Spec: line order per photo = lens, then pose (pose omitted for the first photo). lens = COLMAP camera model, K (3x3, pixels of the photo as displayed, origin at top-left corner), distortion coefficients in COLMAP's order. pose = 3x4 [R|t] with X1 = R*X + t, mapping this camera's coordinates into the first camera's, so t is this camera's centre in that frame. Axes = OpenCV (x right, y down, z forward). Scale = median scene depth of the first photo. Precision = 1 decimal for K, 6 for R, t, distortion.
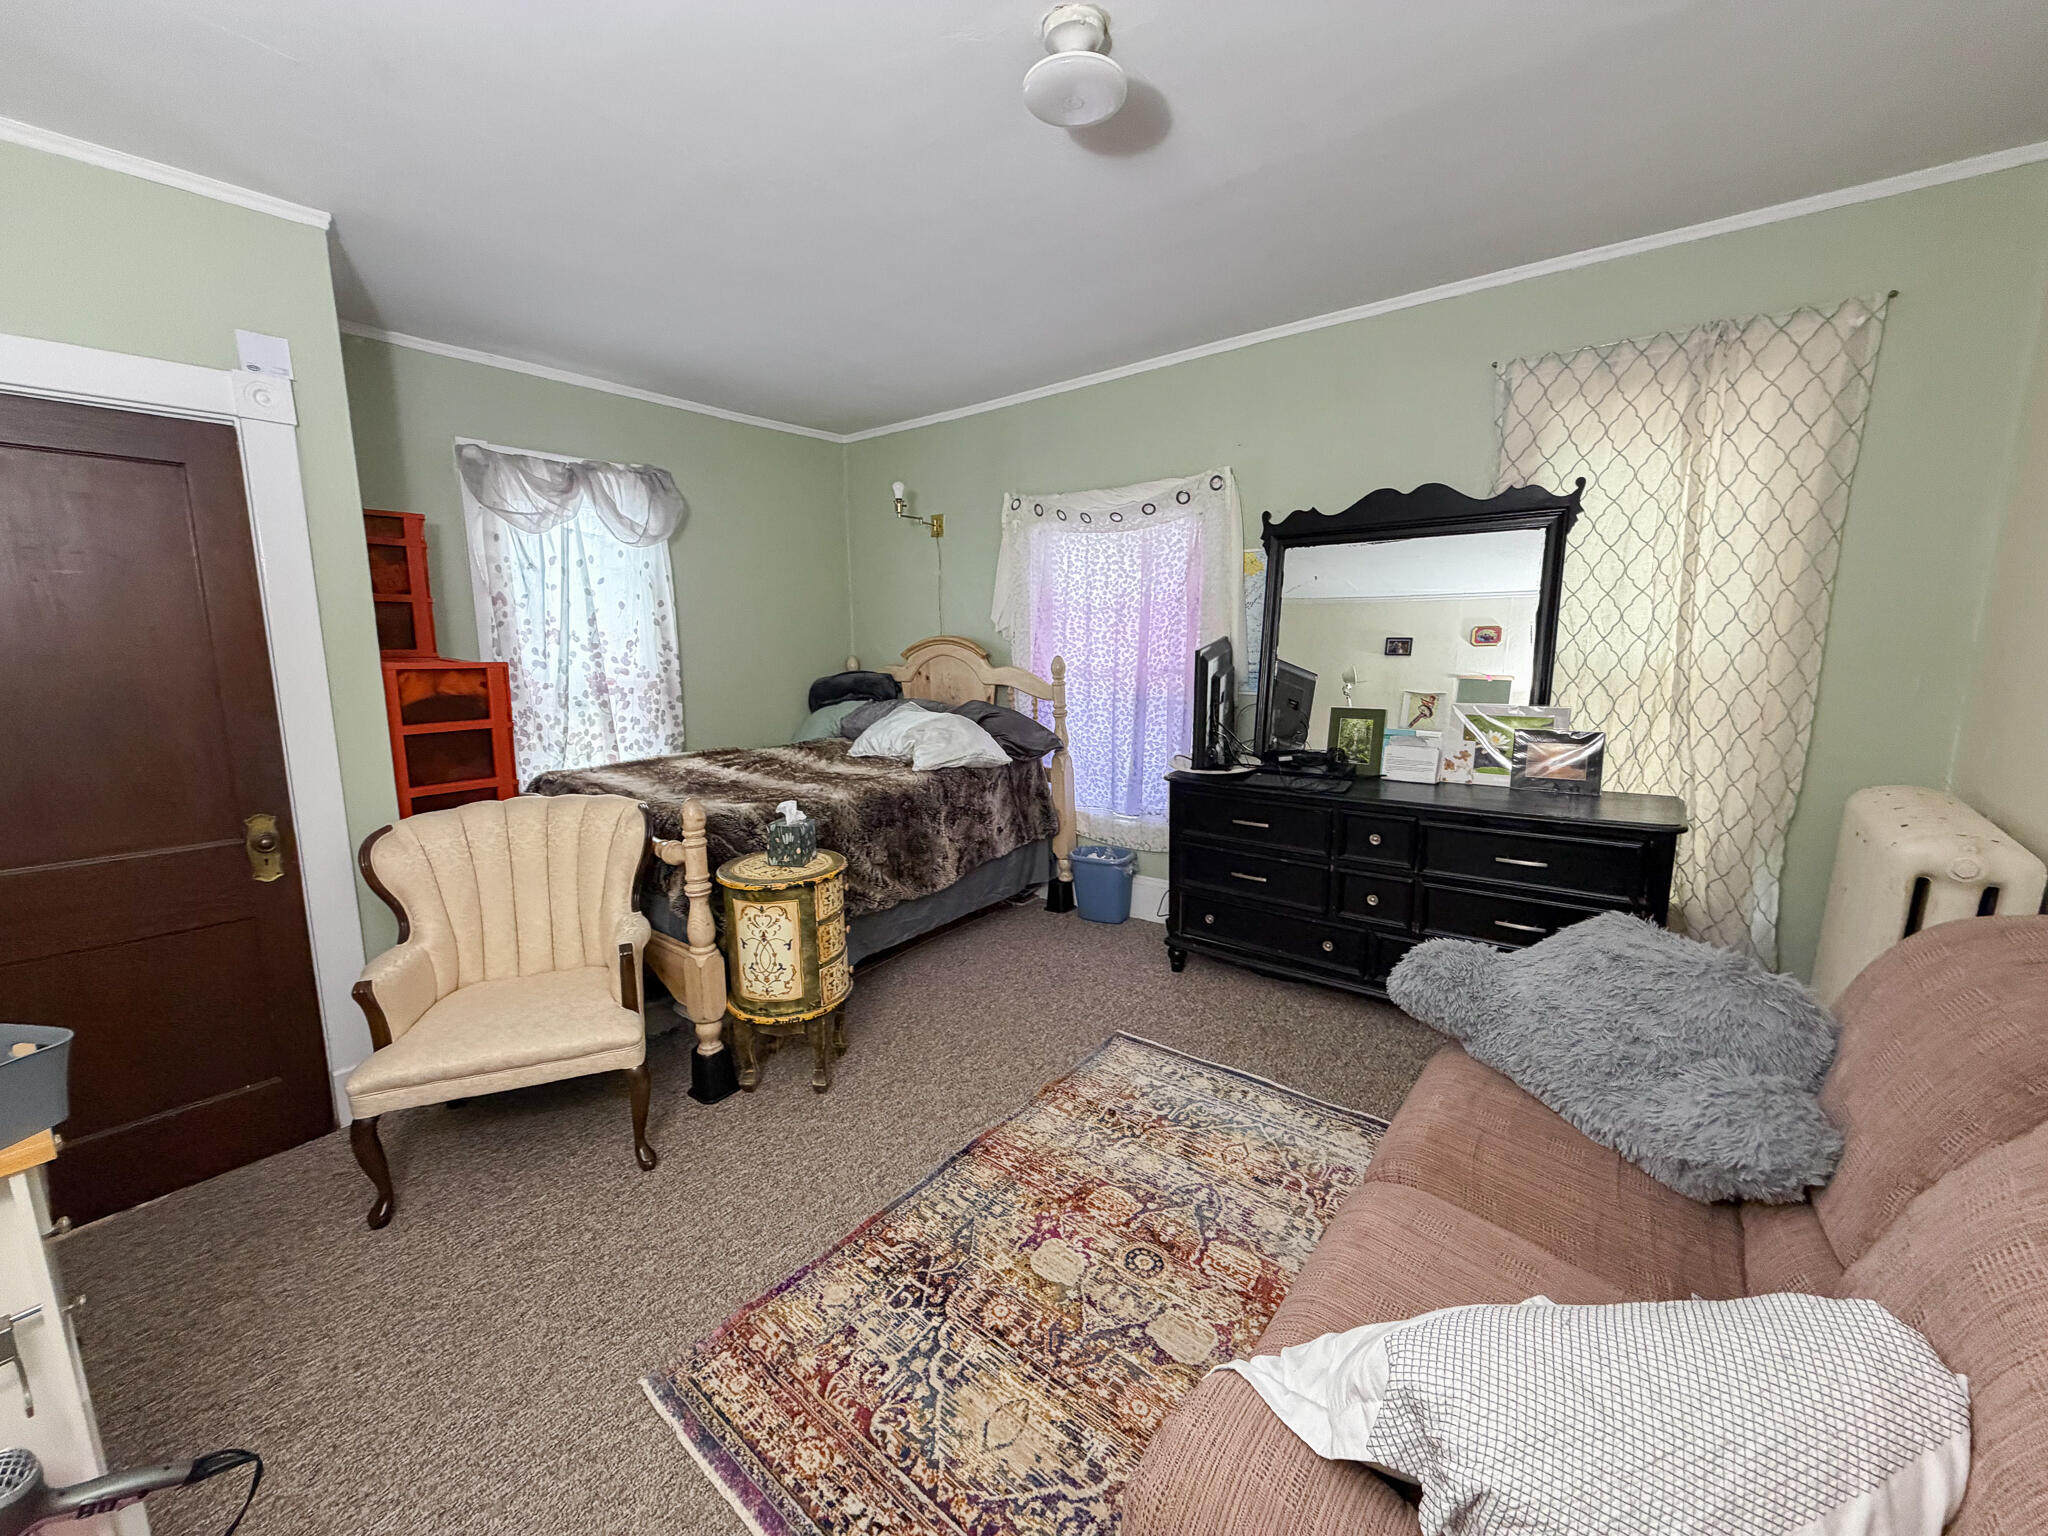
lens RADIAL K [[811.9, 0, 1020.0], [0, 811.9, 767.6], [0, 0, 1]] dist [0.002417, 0.000139]
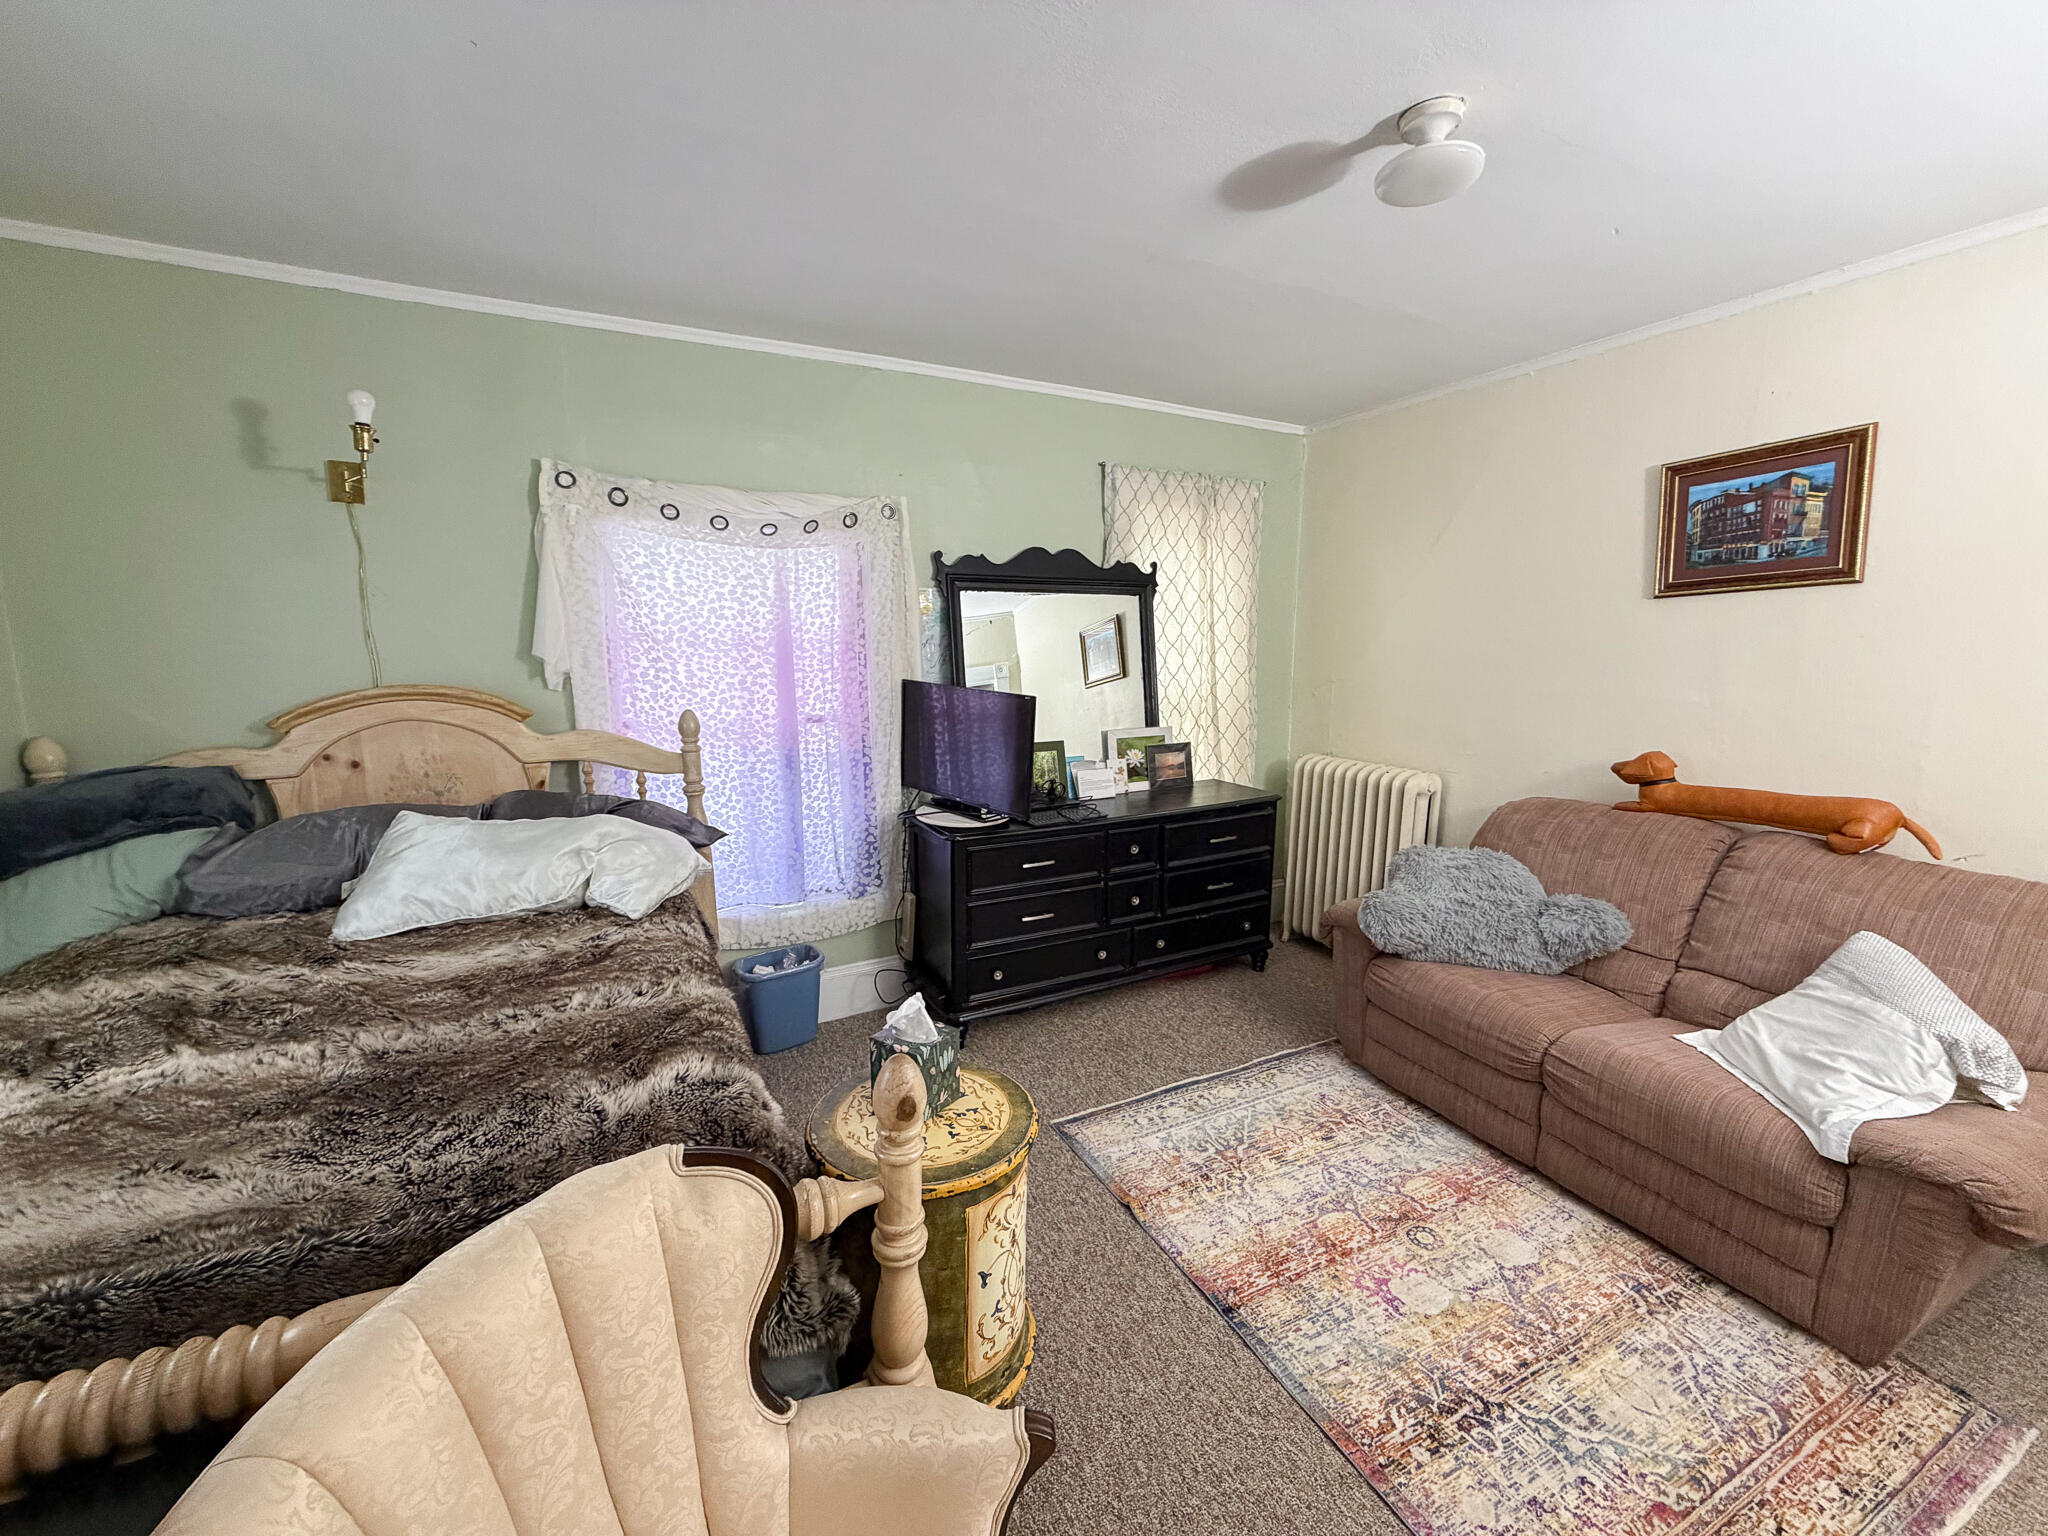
lens RADIAL K [[811.9, 0, 1026.9], [0, 811.9, 770.3], [0, 0, 1]] dist [0.002417, 0.000139]
pose [[0.417028, -0.122129, 0.900651, -0.688732], [0.150186, 0.986568, 0.064239, -0.127092], [-0.896399, 0.108476, 0.429769, 0.637719]]
